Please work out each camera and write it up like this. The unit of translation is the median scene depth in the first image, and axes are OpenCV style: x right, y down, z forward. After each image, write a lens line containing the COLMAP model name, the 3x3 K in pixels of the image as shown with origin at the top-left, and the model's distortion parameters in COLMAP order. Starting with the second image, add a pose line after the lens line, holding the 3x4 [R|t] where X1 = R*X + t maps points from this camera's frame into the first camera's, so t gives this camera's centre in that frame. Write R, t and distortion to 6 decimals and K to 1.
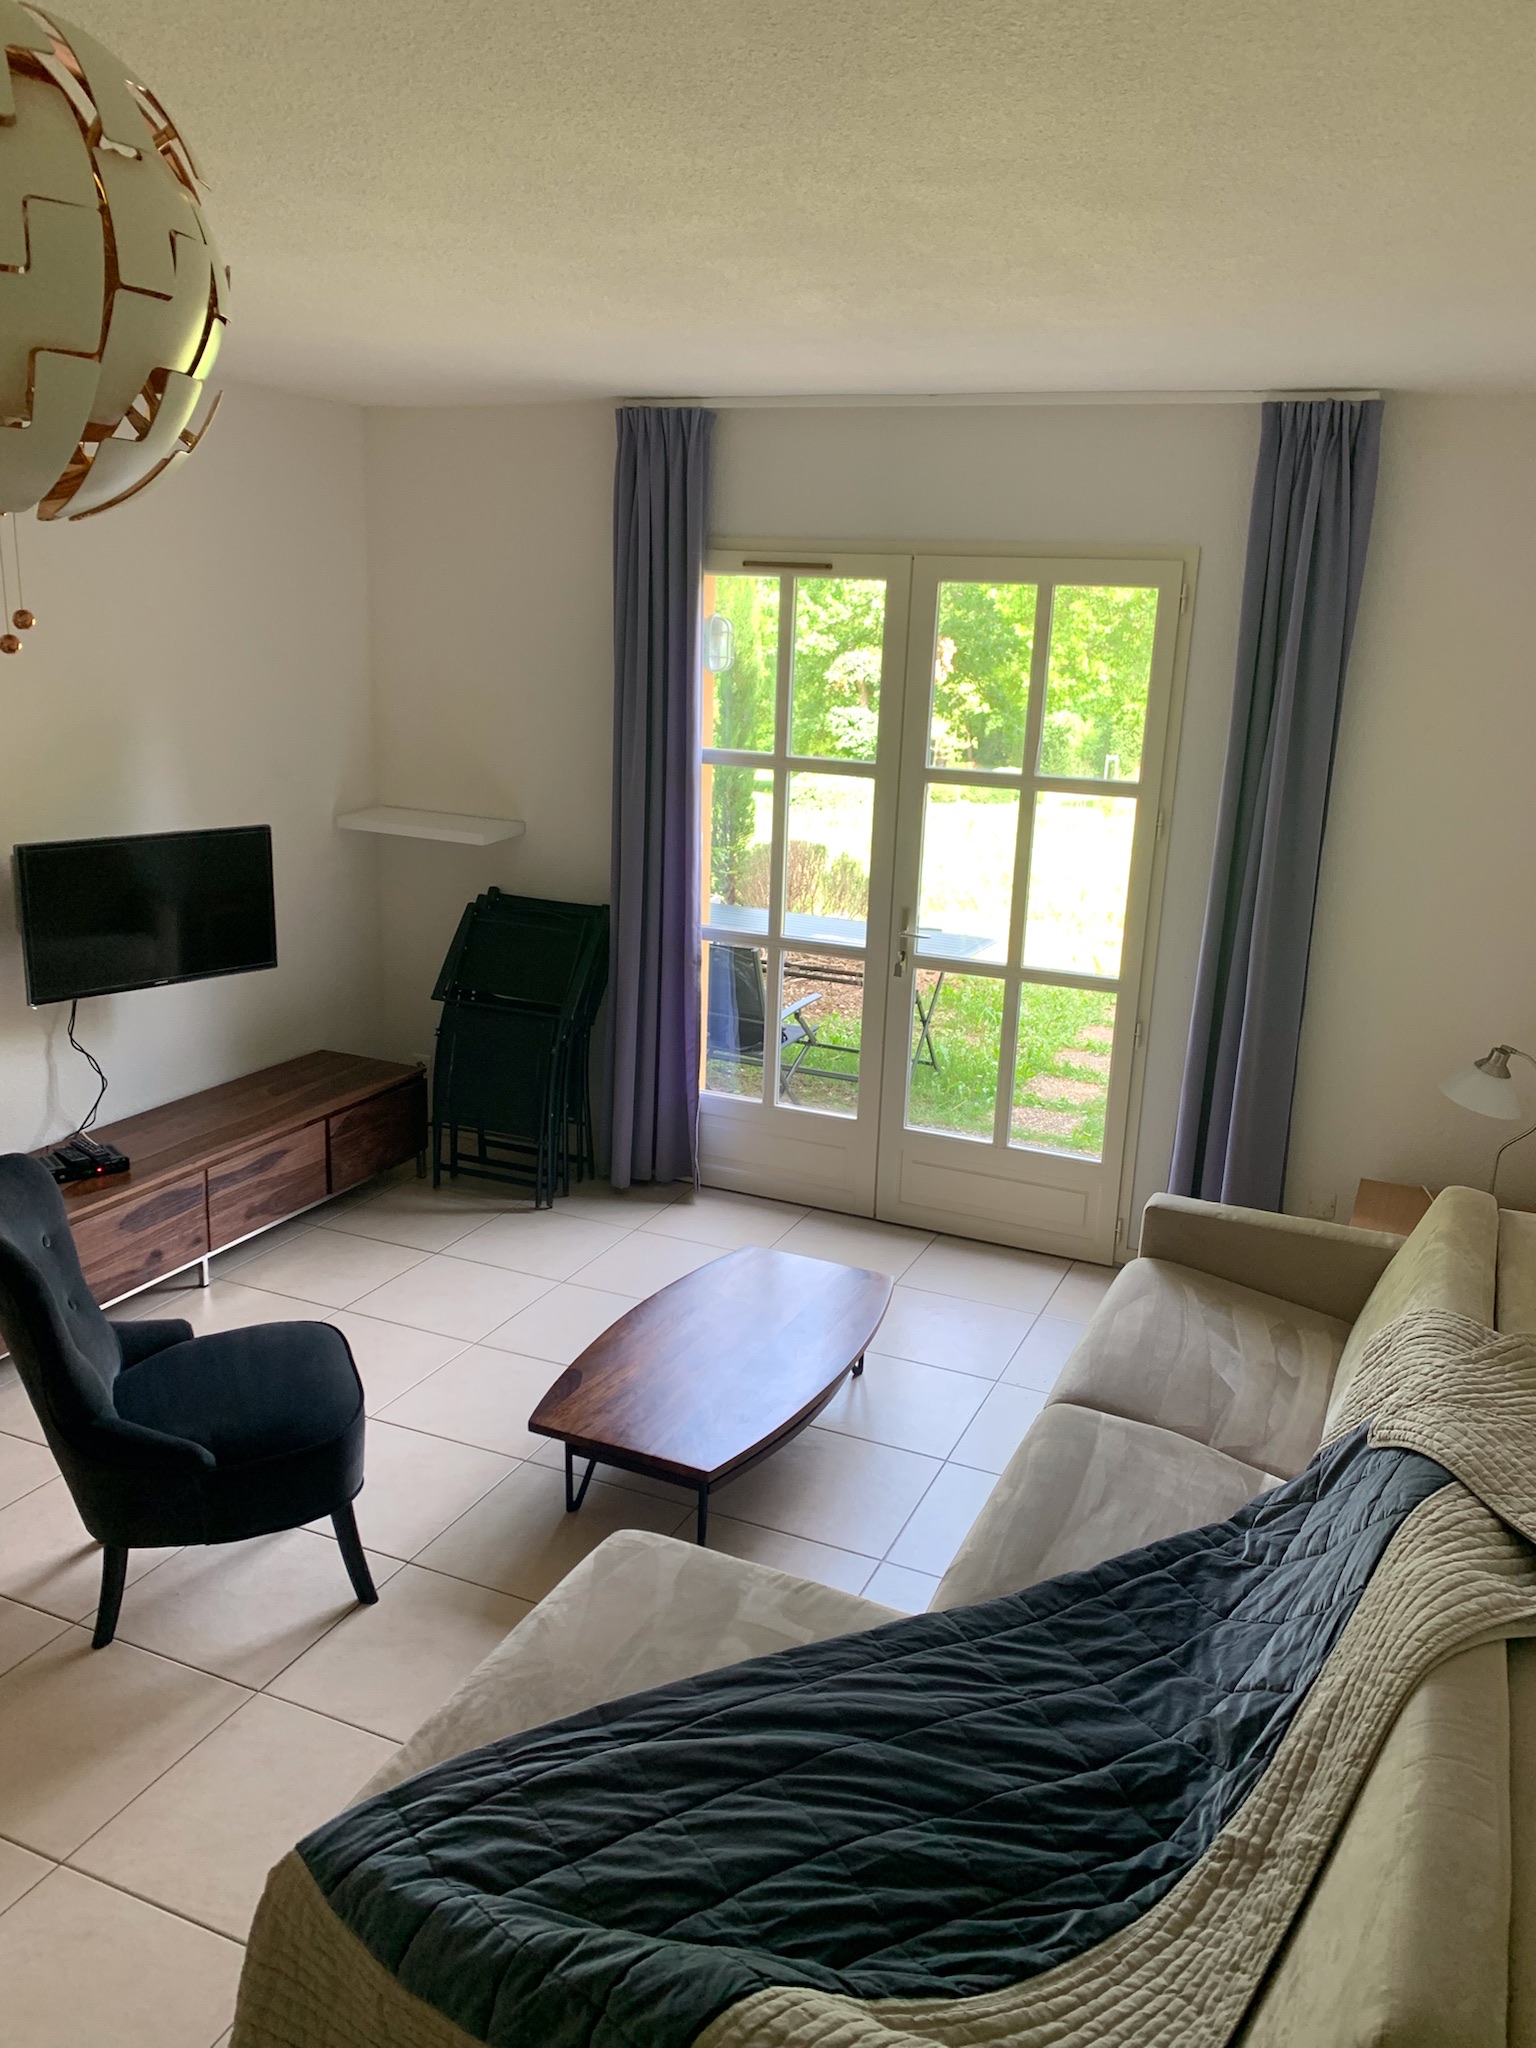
lens RADIAL K [[1585.3, 0, 766.0], [0, 1585.3, 1023.6], [0, 0, 1]] dist [0.085244, 0.000066]
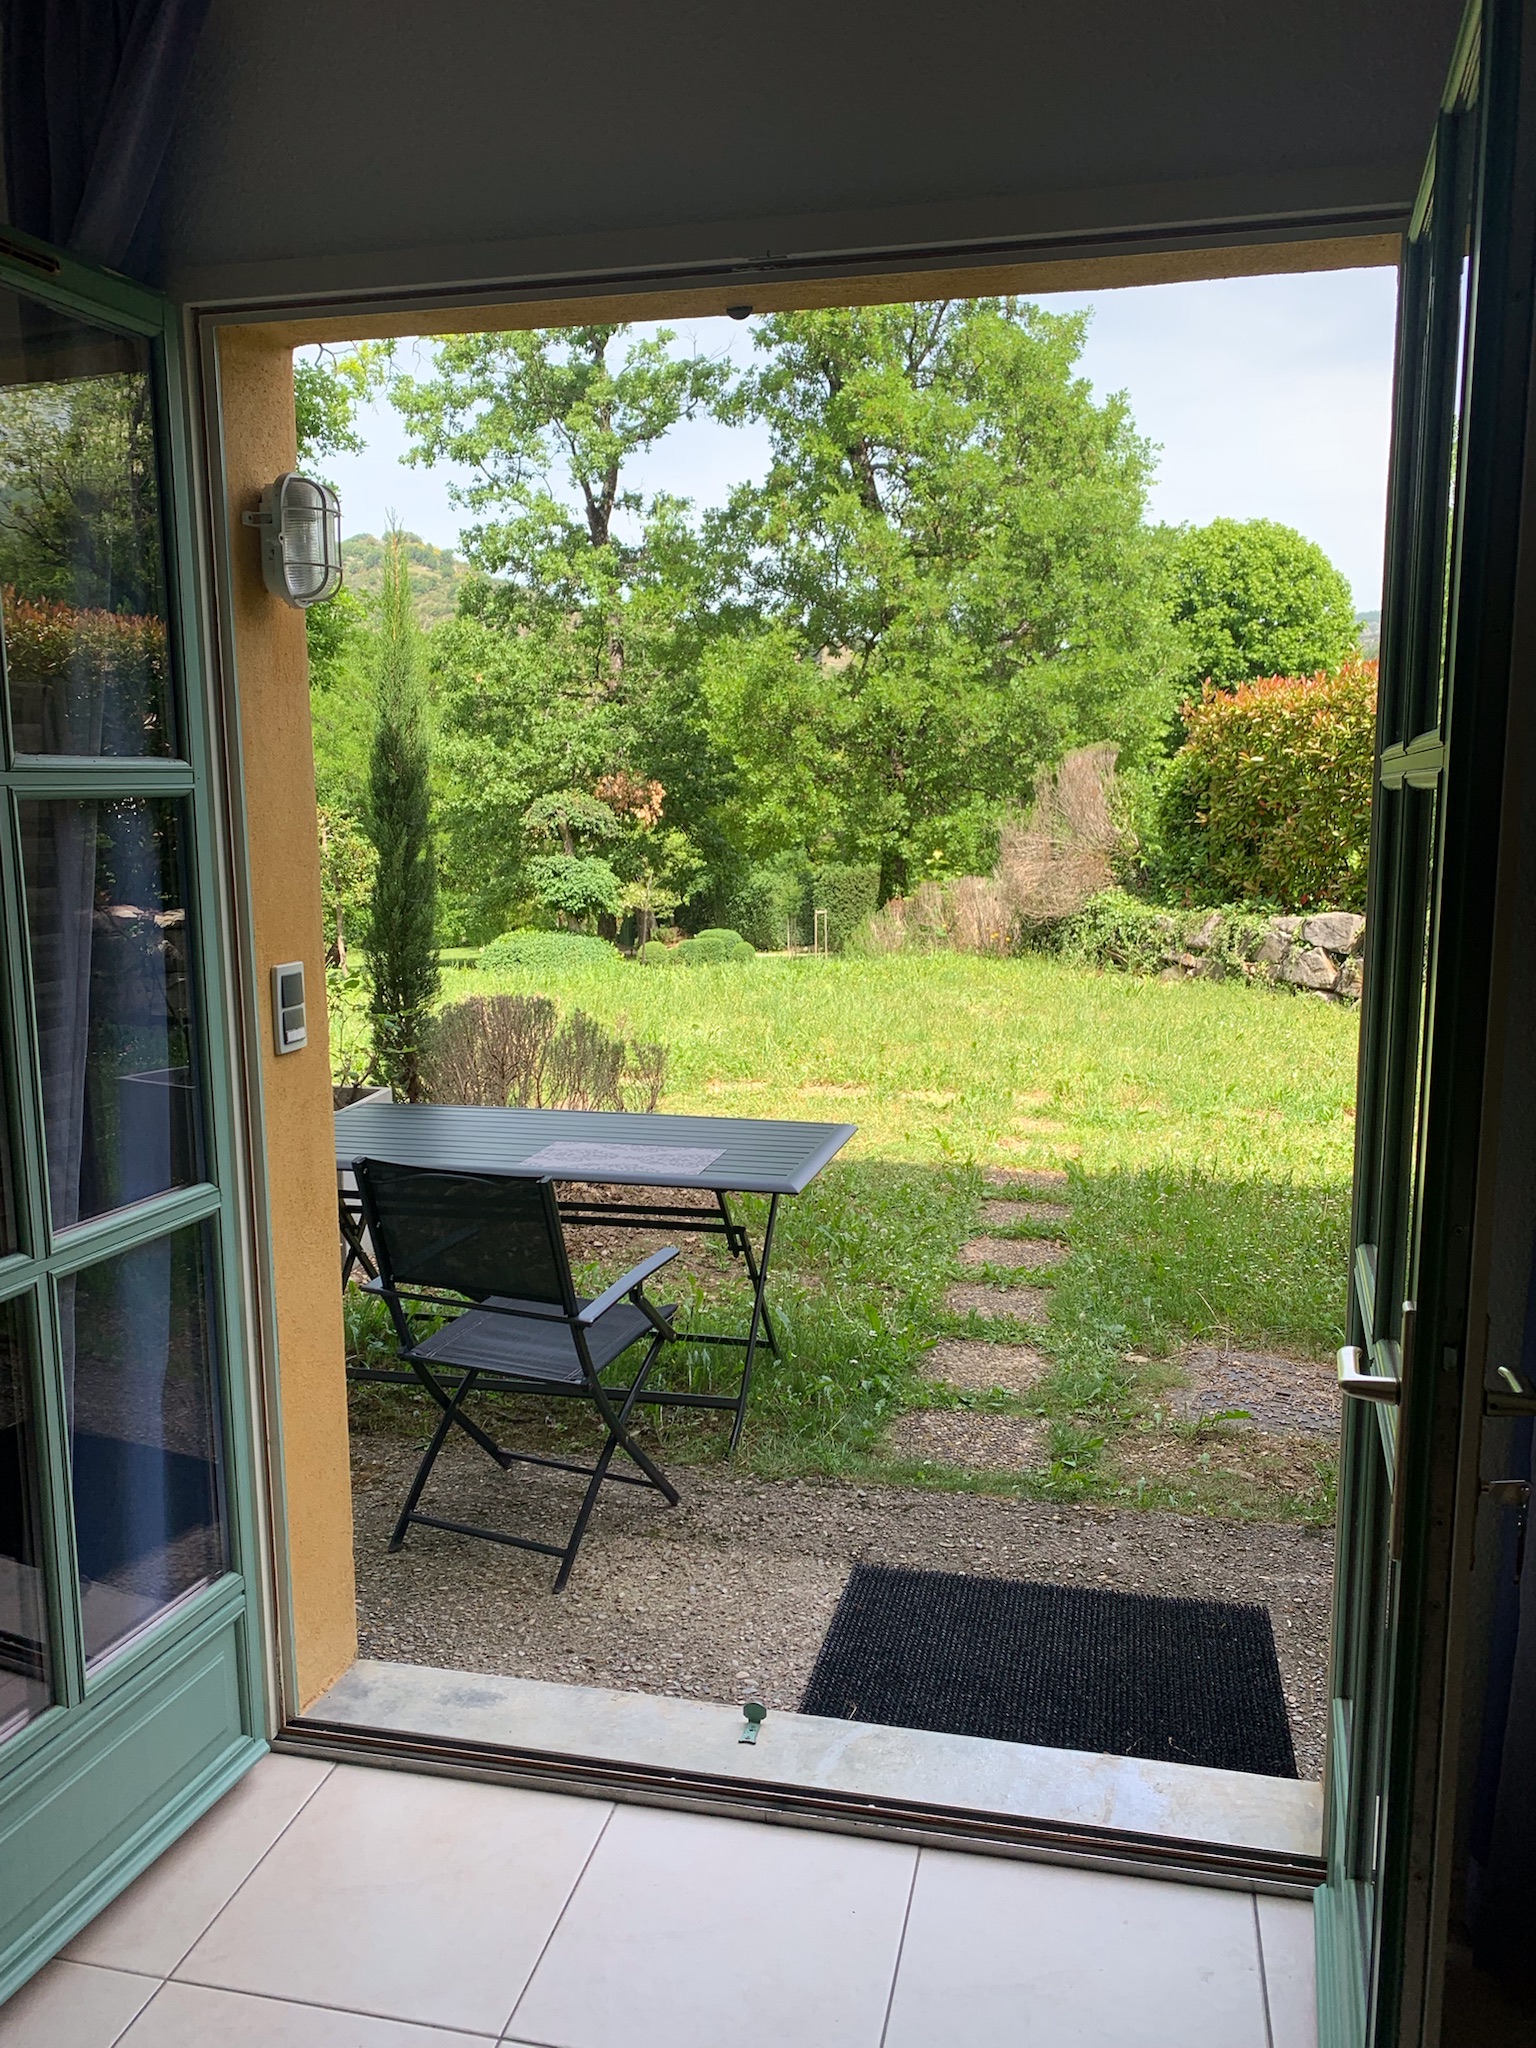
lens RADIAL K [[1585.3, 0, 769.7], [0, 1585.3, 1024.8], [0, 0, 1]] dist [0.085244, 0.000066]
pose [[0.980011, -0.070940, 0.185866, 0.001274], [0.090423, 0.991018, -0.098527, -0.012602], [-0.177207, 0.113364, 0.977623, 0.149217]]
